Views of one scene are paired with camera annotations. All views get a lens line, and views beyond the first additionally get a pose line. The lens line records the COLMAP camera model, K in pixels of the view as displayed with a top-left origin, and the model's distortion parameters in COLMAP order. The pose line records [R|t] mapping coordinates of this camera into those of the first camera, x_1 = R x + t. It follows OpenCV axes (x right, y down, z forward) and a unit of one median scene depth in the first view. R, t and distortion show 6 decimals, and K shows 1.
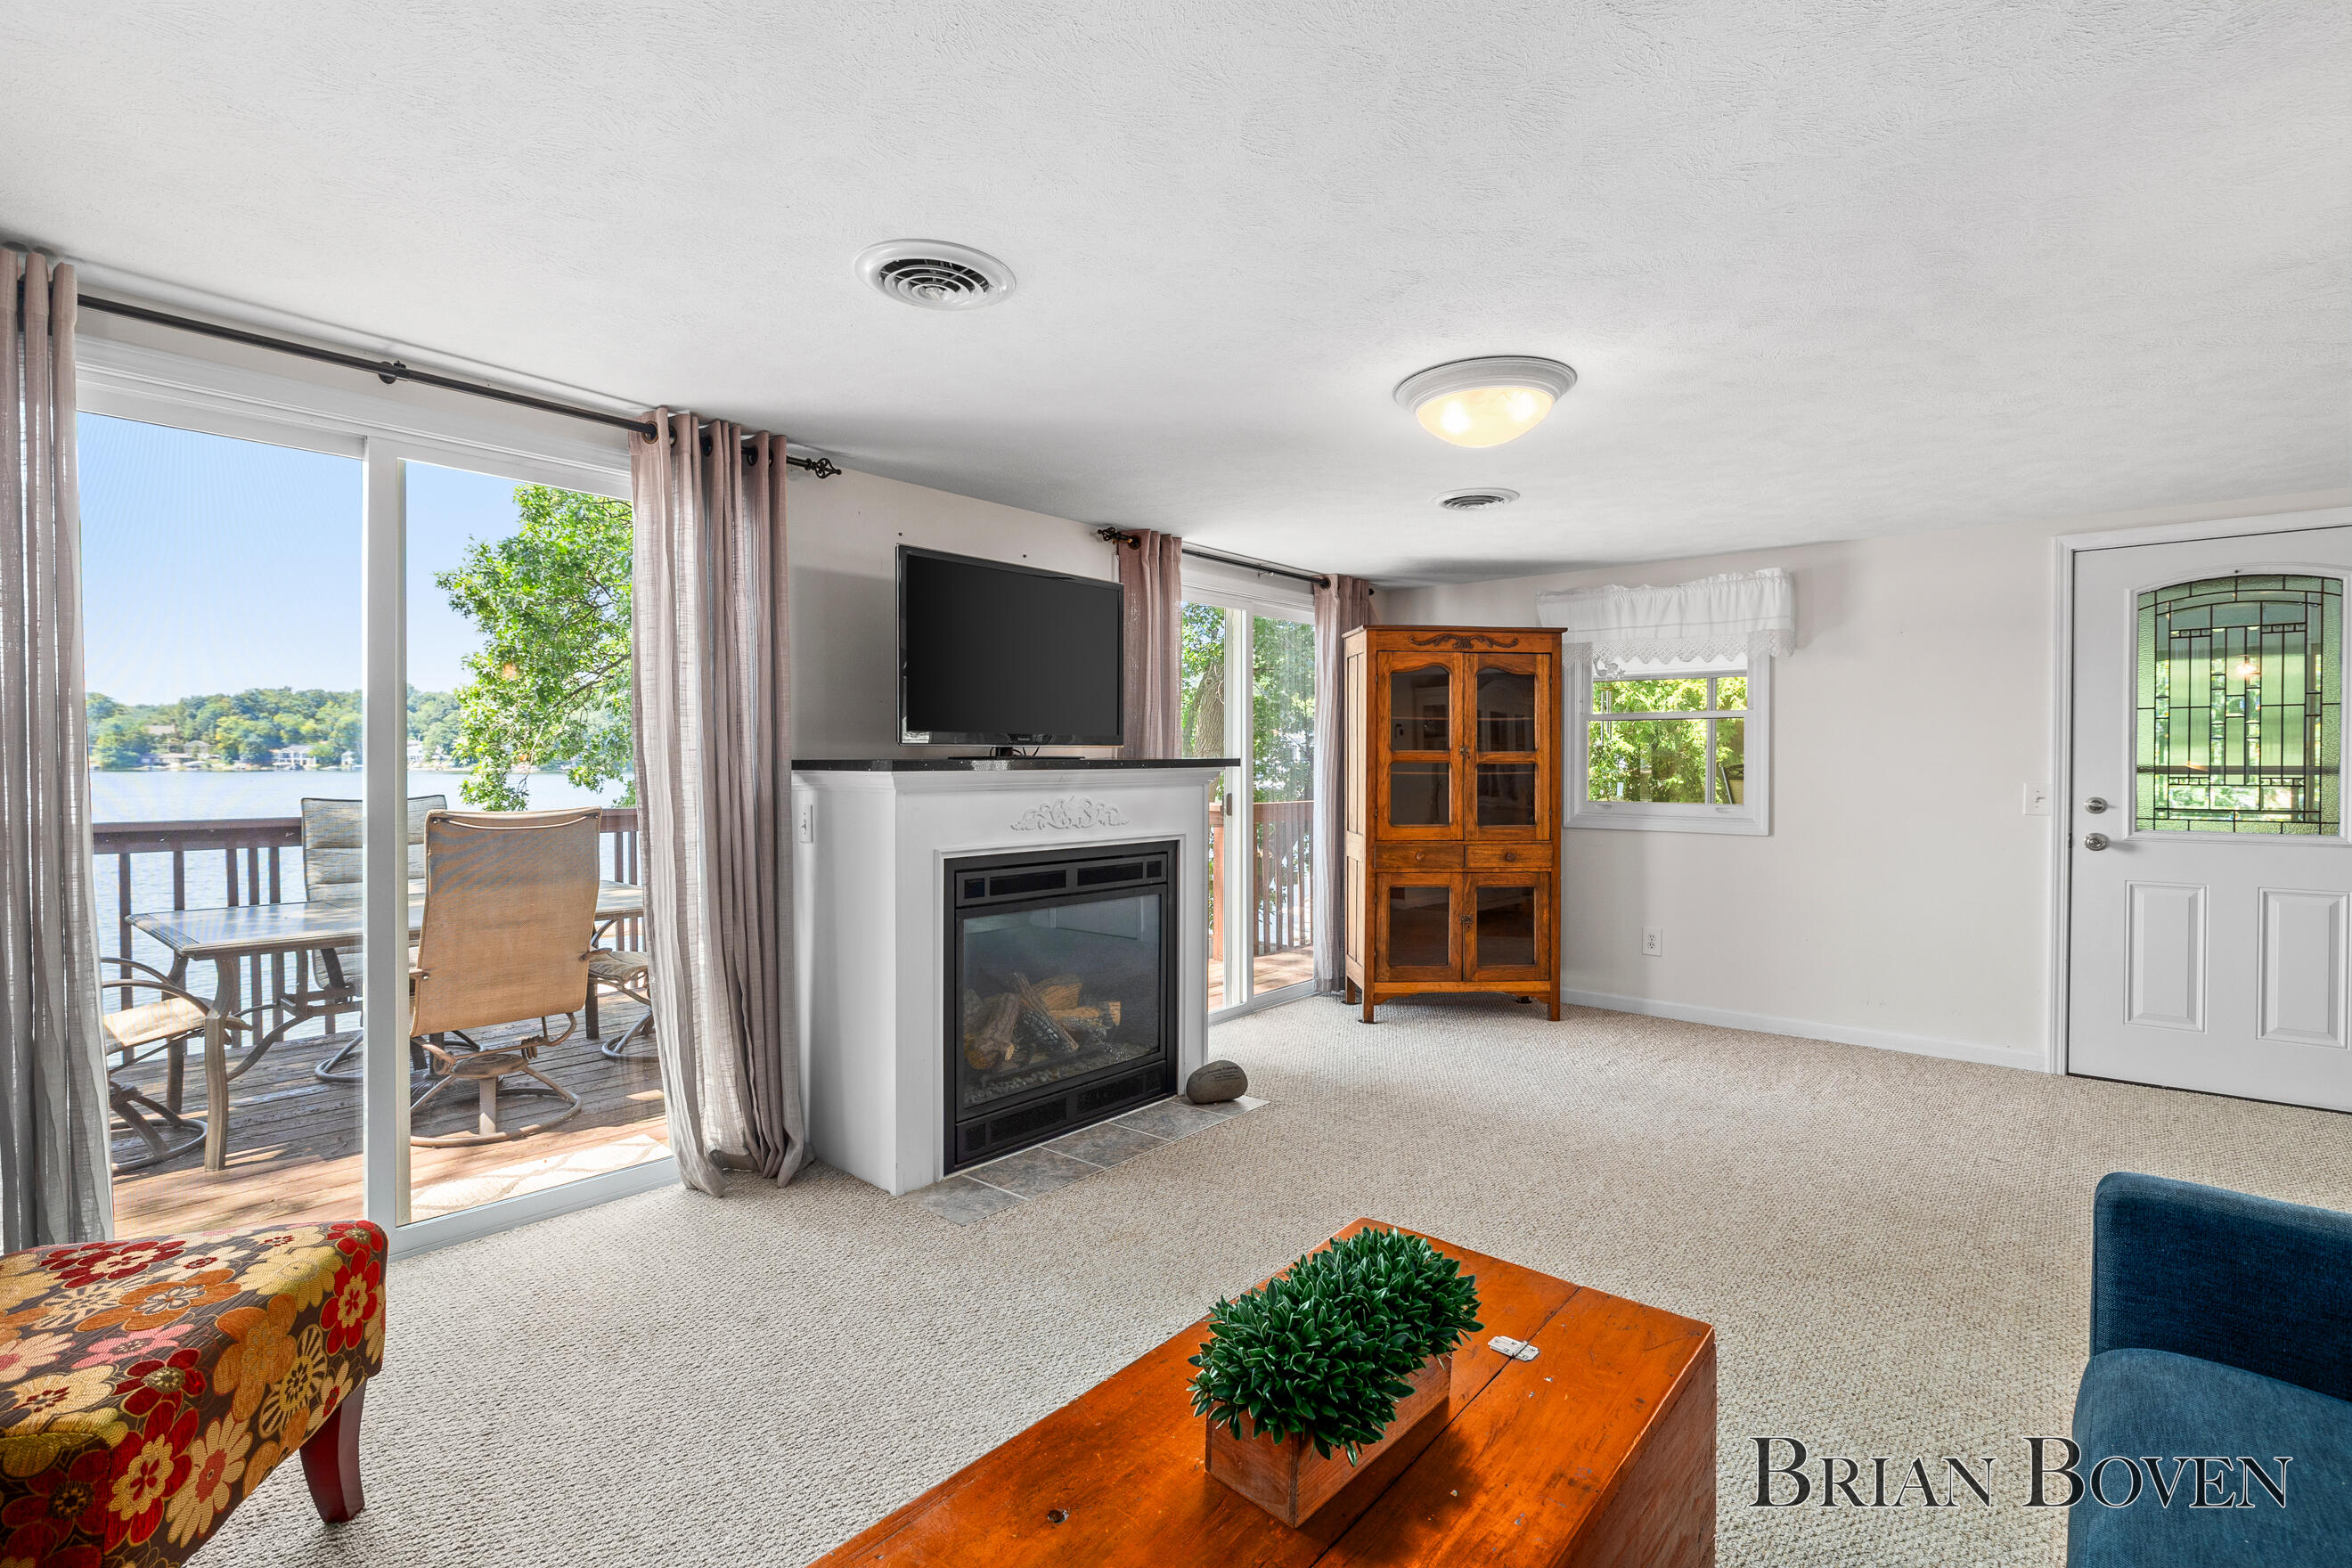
lens RADIAL K [[1108.7, 0, 1186.5], [0, 1108.7, 781.3], [0, 0, 1]] dist [-0.001298, 0.000390]
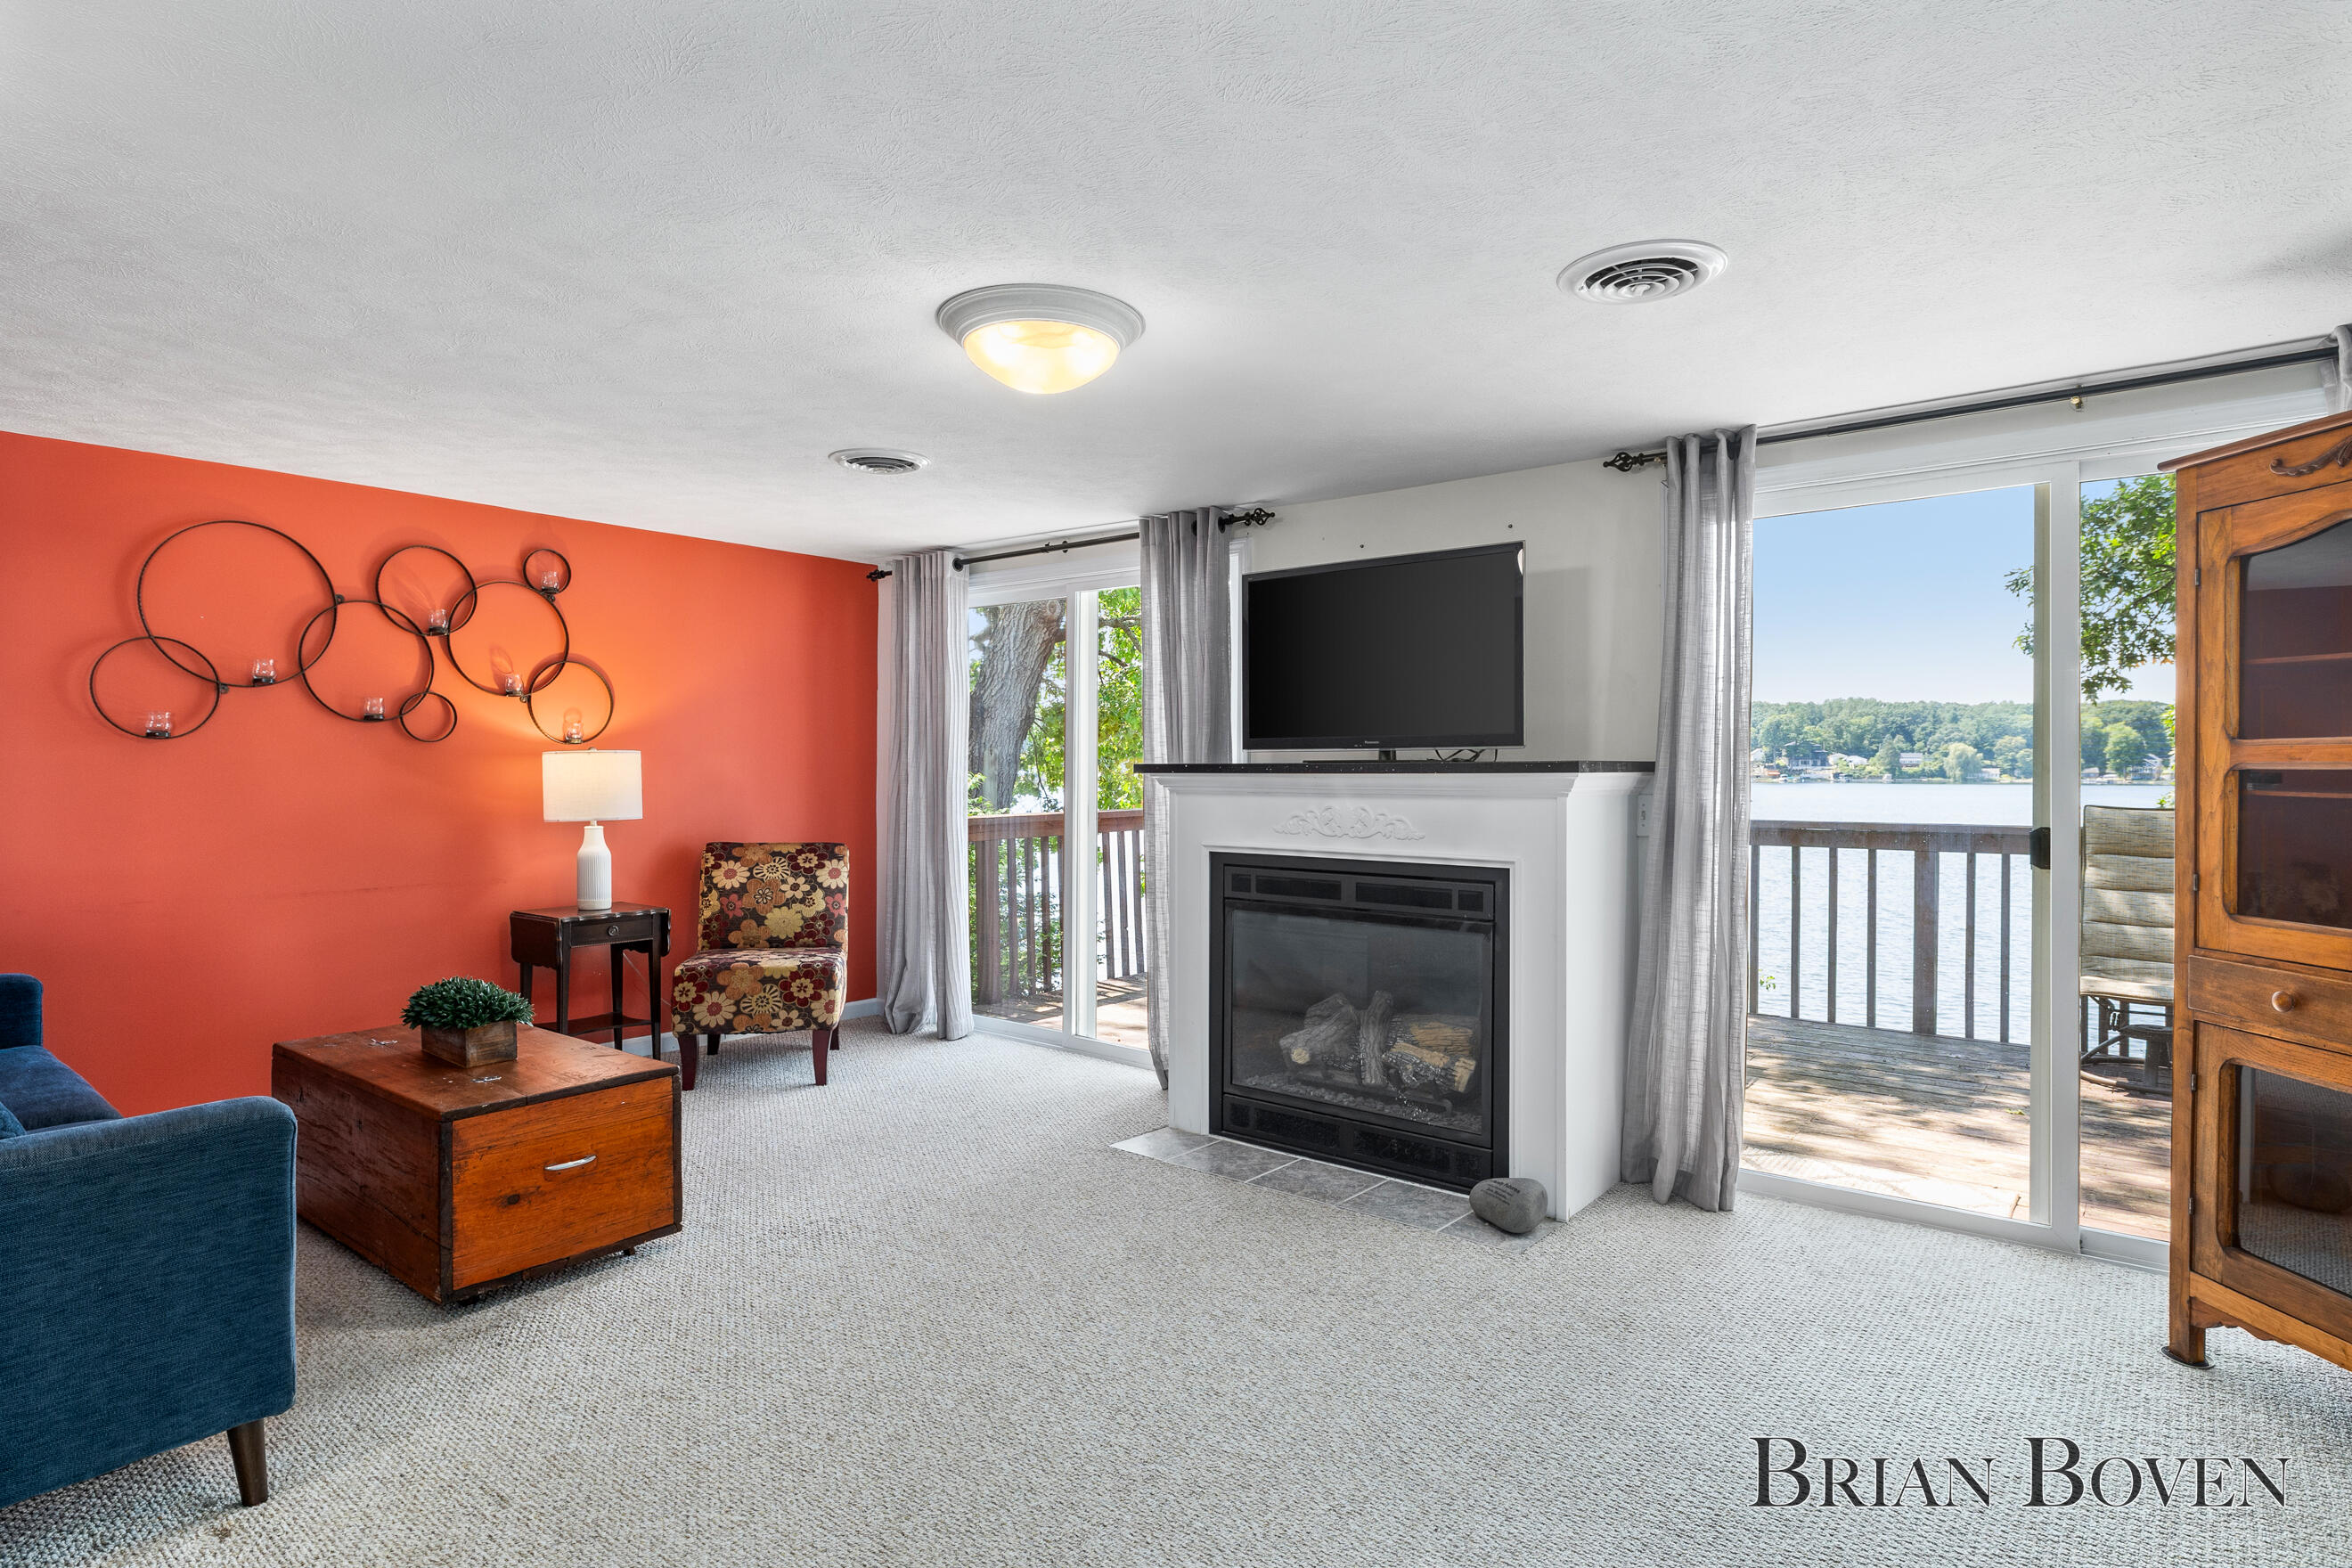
lens RADIAL K [[1247.0, 0, 1189.9], [0, 1247.0, 782.2], [0, 0, 1]] dist [0.003759, 0.000541]
pose [[0.024481, 0.010965, -0.999640, 0.916592], [-0.019751, 0.999750, 0.010482, -0.012226], [0.999505, 0.019488, 0.024692, 0.824402]]
